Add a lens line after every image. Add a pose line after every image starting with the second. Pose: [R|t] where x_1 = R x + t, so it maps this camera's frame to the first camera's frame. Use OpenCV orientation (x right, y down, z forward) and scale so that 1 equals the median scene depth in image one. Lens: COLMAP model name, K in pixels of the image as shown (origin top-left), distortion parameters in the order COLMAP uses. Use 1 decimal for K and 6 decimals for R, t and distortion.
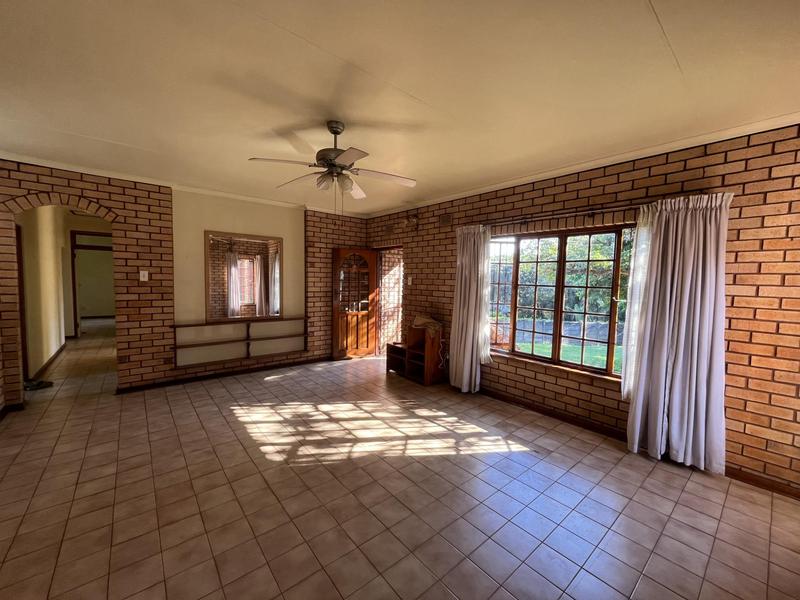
lens RADIAL K [[321.4, 0, 397.6], [0, 321.4, 297.3], [0, 0, 1]] dist [-0.001811, 0.000134]
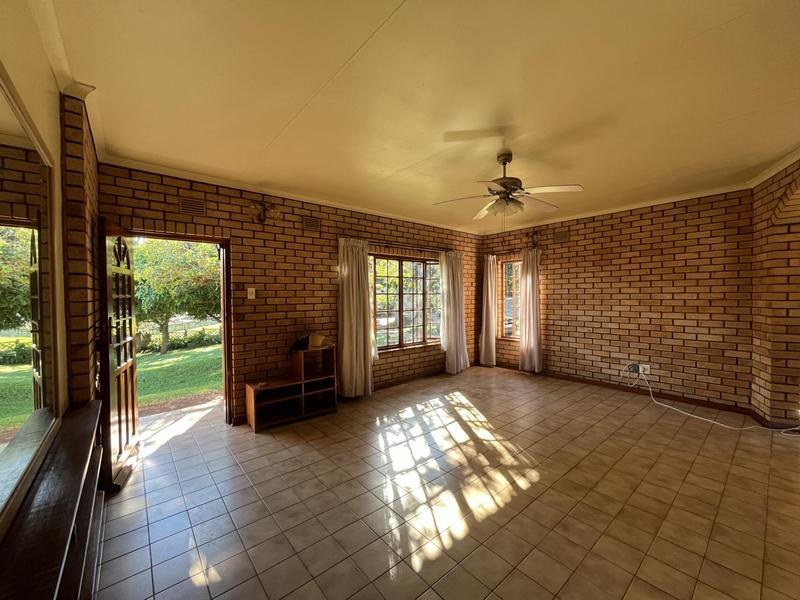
lens RADIAL K [[321.4, 0, 400.4], [0, 321.4, 300.1], [0, 0, 1]] dist [-0.001811, 0.000134]
pose [[-0.005845, -0.038884, 0.999227, -1.082446], [0.063090, 0.997239, 0.039175, -0.071787], [-0.997991, 0.063270, -0.003375, 1.121911]]
